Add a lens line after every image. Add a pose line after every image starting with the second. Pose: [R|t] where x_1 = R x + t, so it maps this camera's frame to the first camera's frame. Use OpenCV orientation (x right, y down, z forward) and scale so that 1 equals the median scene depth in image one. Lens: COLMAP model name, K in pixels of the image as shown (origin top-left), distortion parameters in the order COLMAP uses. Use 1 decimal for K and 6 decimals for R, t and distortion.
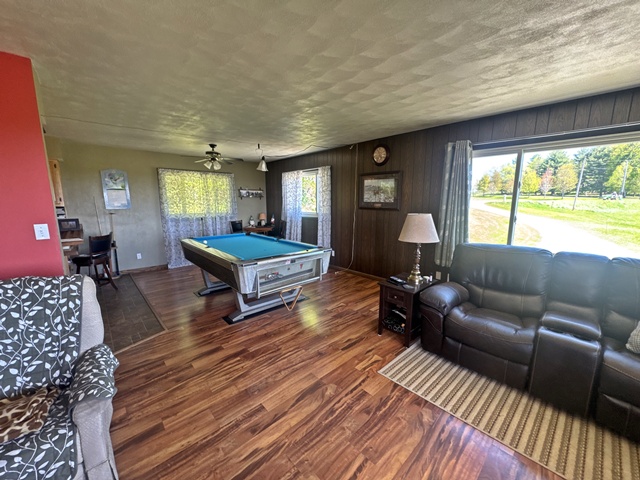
lens RADIAL K [[255.3, 0, 319.2], [0, 255.3, 241.4], [0, 0, 1]] dist [-0.000564, -0.000288]
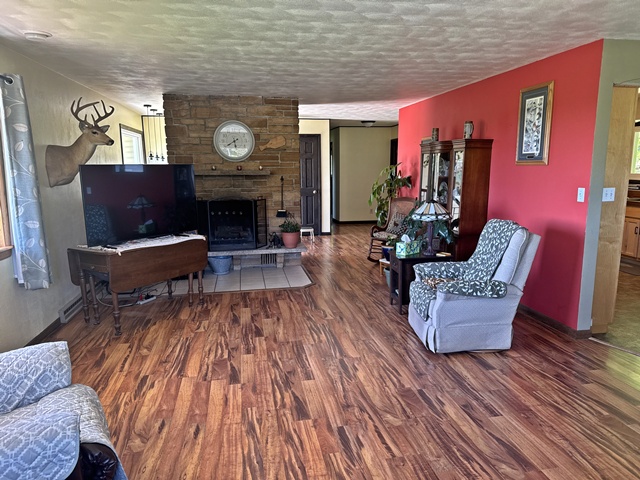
lens RADIAL K [[452.5, 0, 320.7], [0, 452.5, 241.1], [0, 0, 1]] dist [0.022172, -0.043076]
pose [[-0.534346, 0.145569, -0.832637, 1.273201], [-0.130336, 0.959089, 0.251320, -0.203827], [0.835157, 0.242814, -0.493512, 1.140860]]
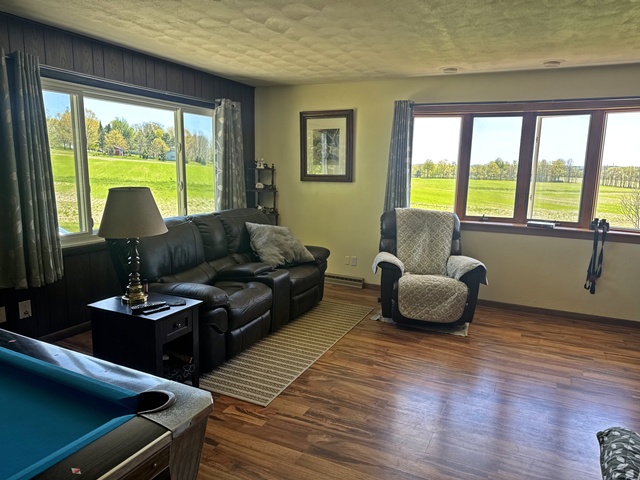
lens RADIAL K [[452.5, 0, 321.8], [0, 452.5, 240.6], [0, 0, 1]] dist [0.022172, -0.043076]
pose [[-0.365287, -0.168362, 0.915543, -1.135045], [0.132993, 0.963981, 0.230331, -0.263629], [-0.921346, 0.205898, -0.329739, 1.444710]]
